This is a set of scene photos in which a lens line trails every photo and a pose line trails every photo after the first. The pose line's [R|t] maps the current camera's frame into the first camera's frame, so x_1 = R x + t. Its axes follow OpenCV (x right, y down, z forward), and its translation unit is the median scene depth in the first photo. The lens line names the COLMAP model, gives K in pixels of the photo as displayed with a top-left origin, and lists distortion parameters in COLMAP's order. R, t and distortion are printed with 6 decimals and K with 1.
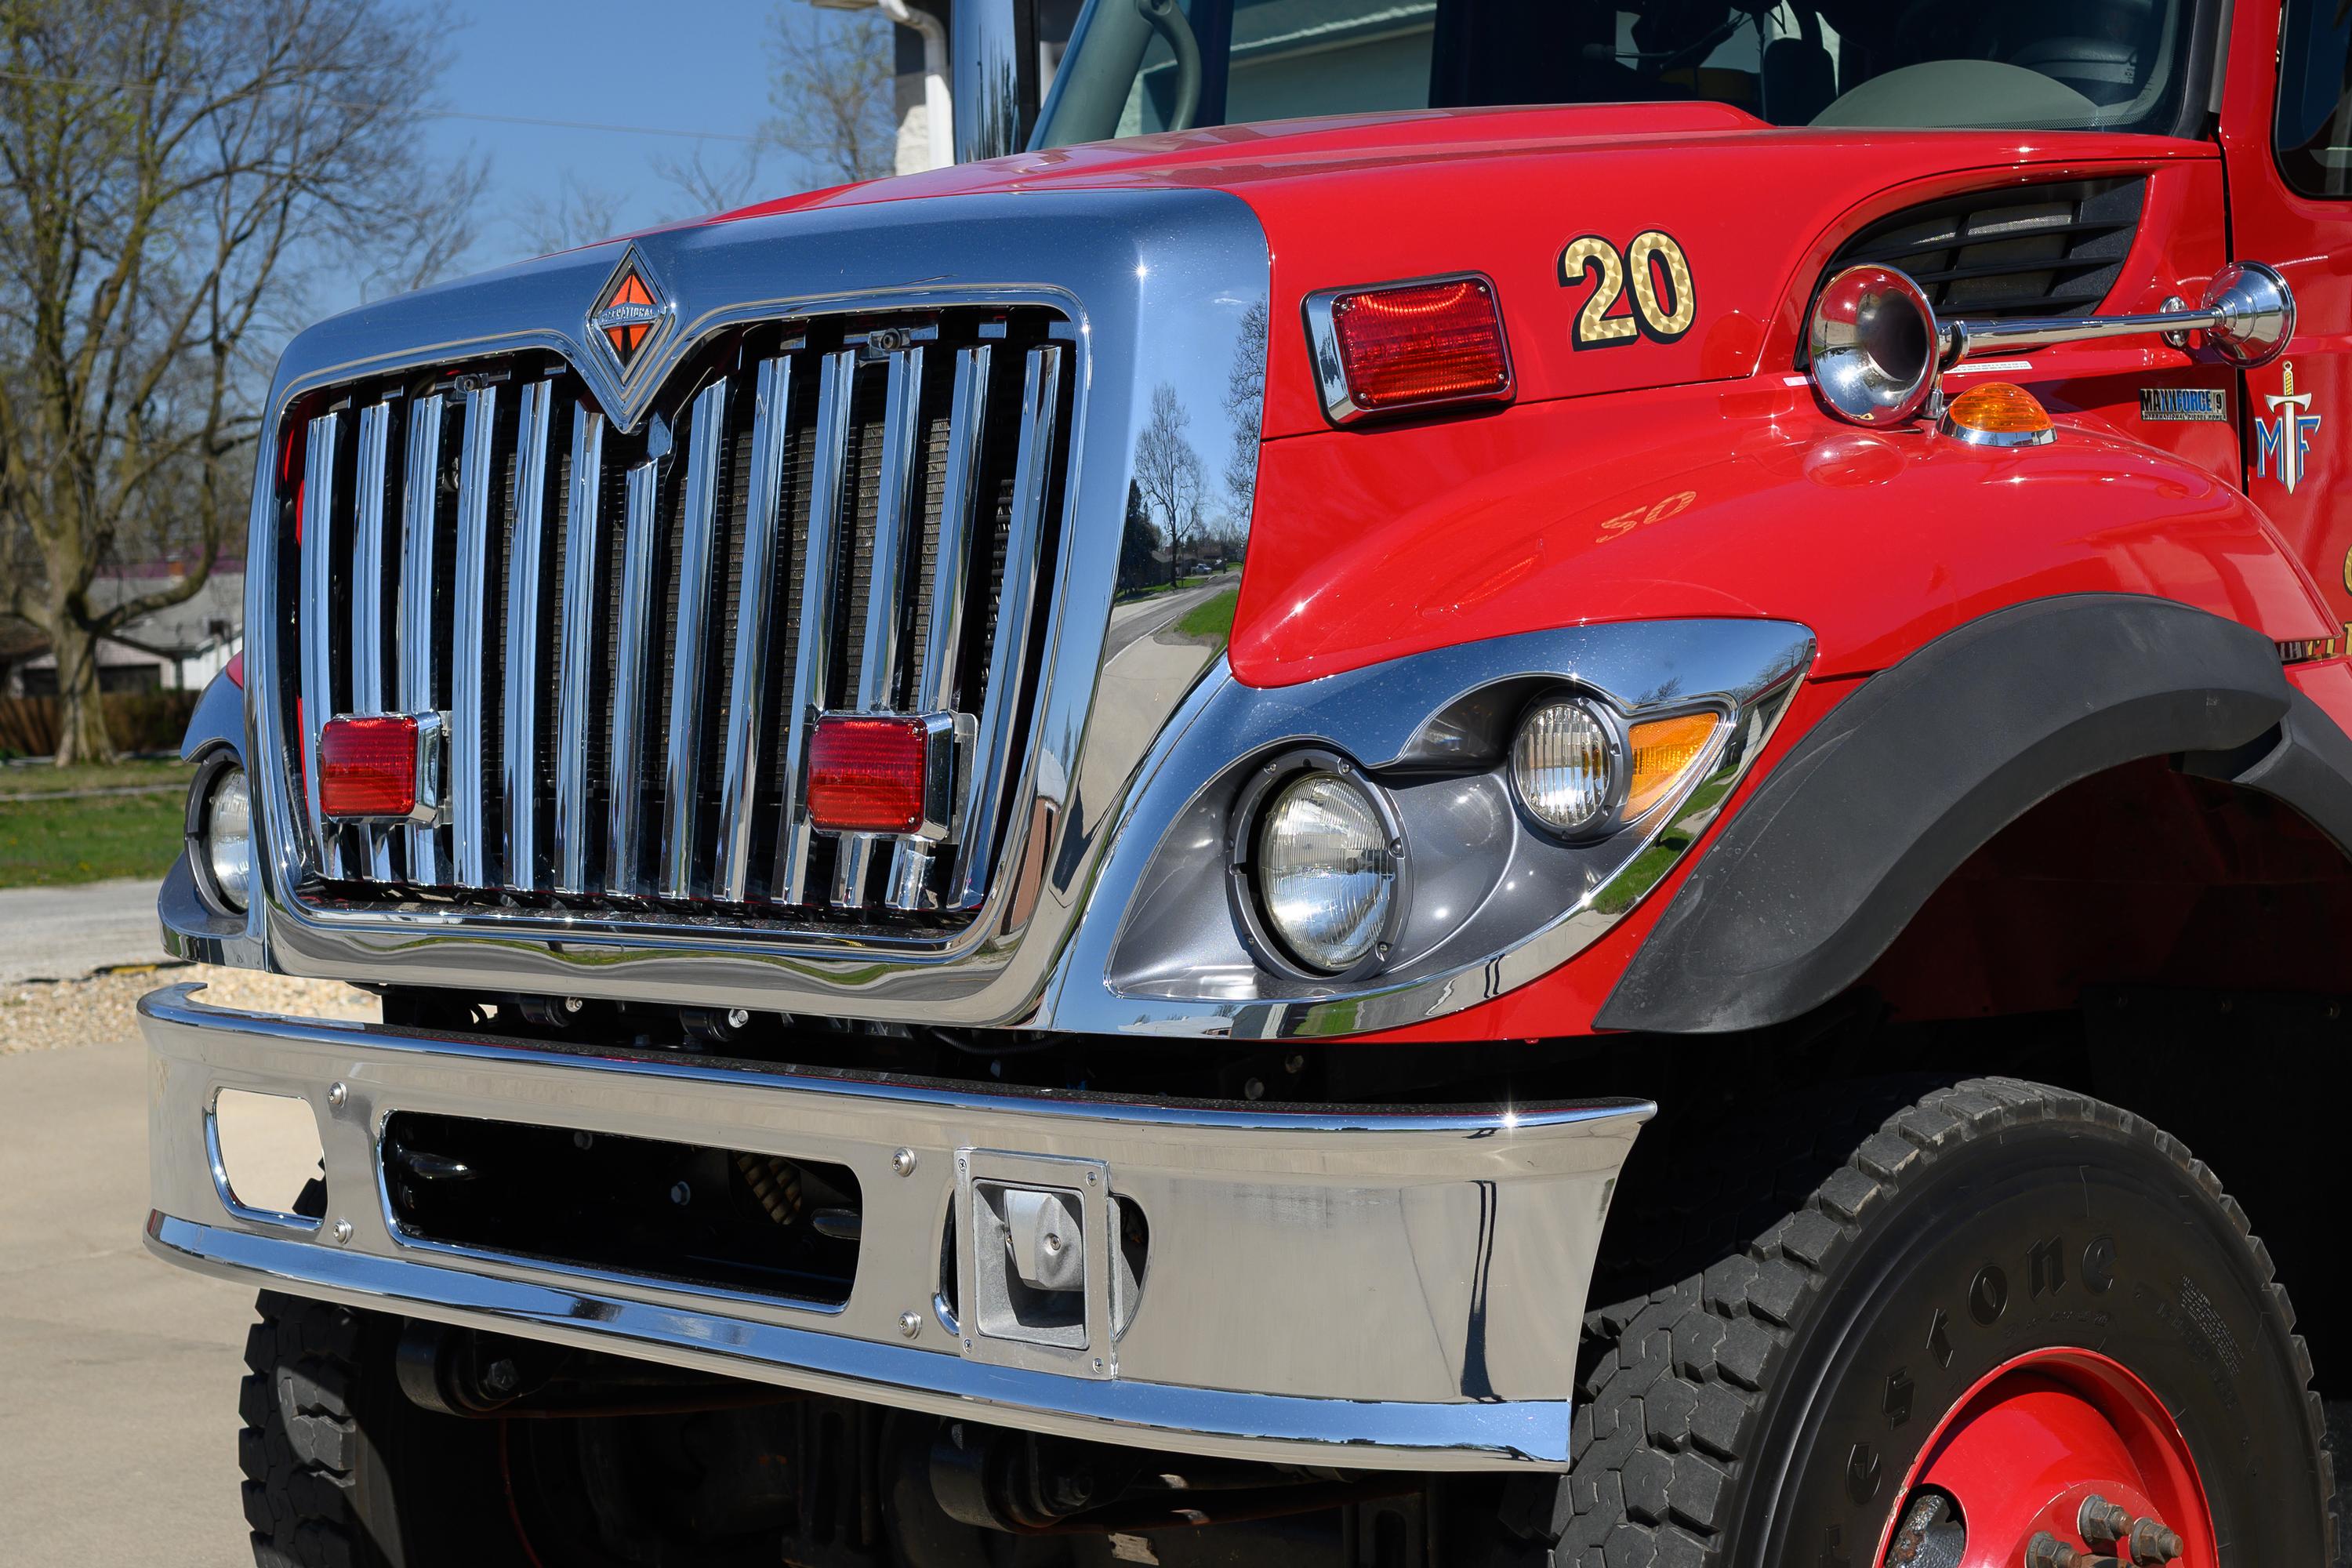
lens RADIAL K [[4166.3, 0, 1044.9], [0, 4166.3, 705.1], [0, 0, 1]] dist [-0.004194, -0.036238]
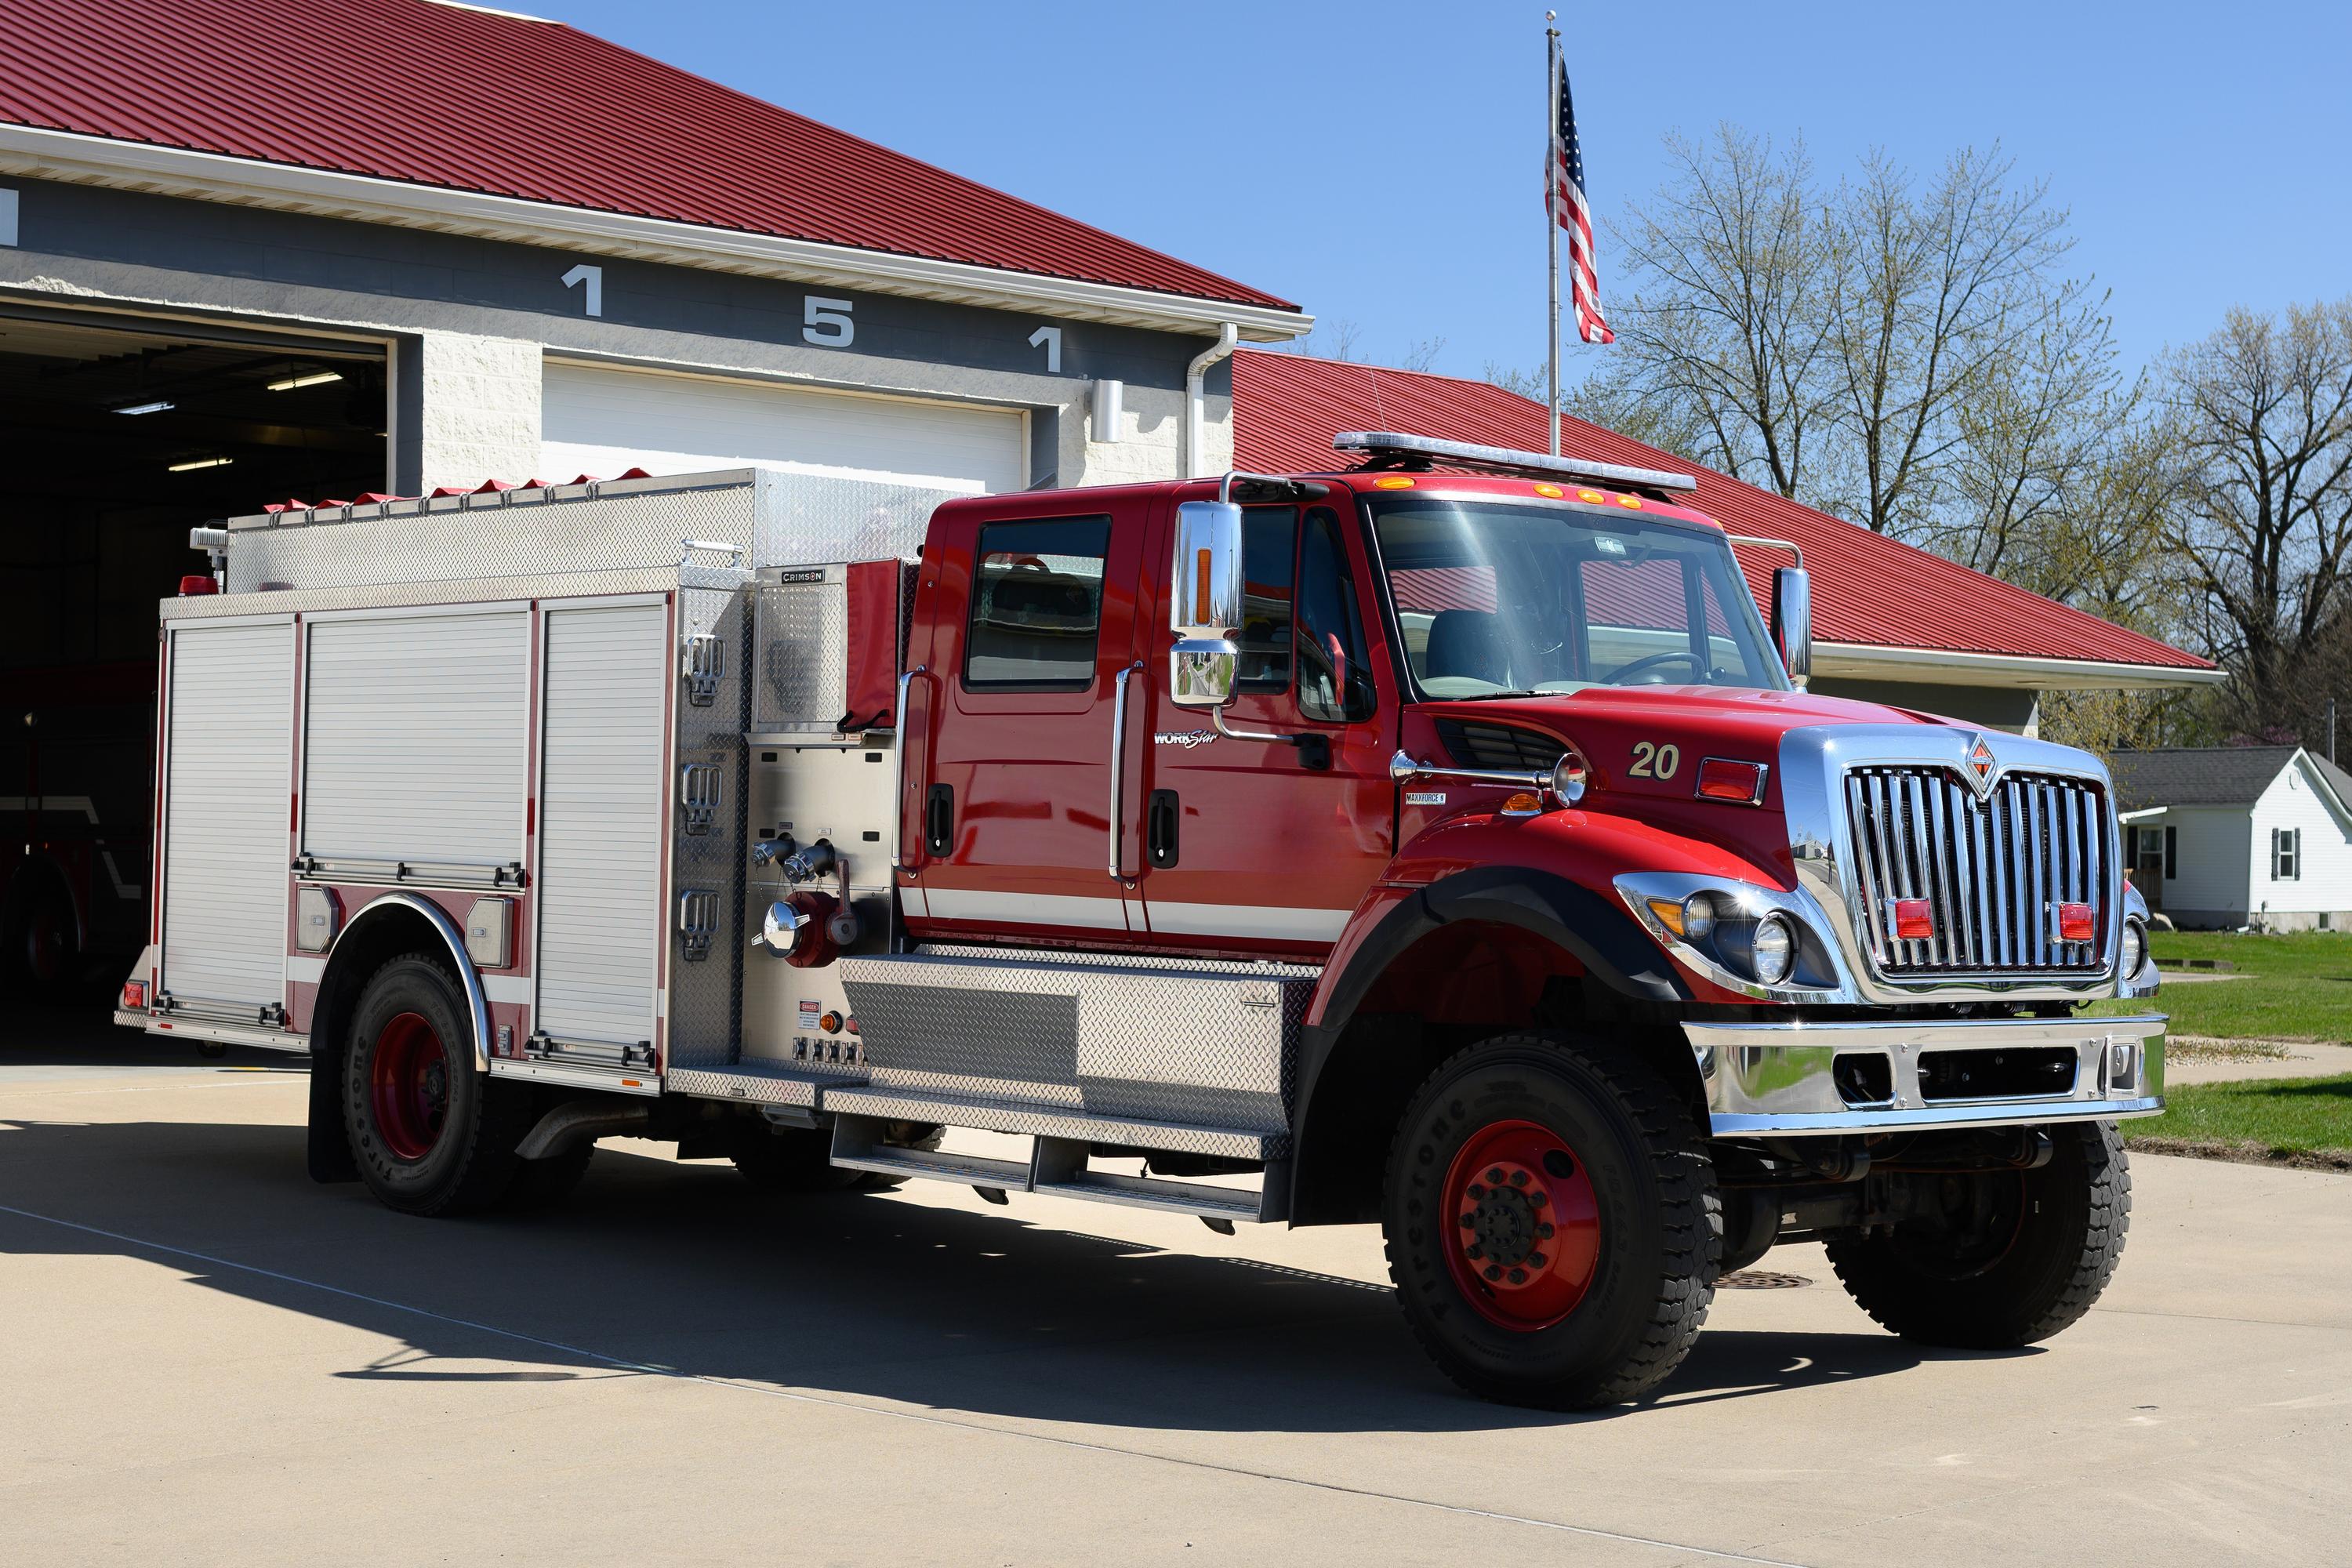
lens RADIAL K [[3490.4, 0, 1167.0], [0, 3490.4, 782.6], [0, 0, 1]] dist [0.002786, -0.037291]
pose [[-0.012015, 0.058045, 0.998242, -2.472671], [0.000676, 0.998314, -0.058041, 0.059138], [-0.999928, -0.000023, -0.012034, 1.585167]]
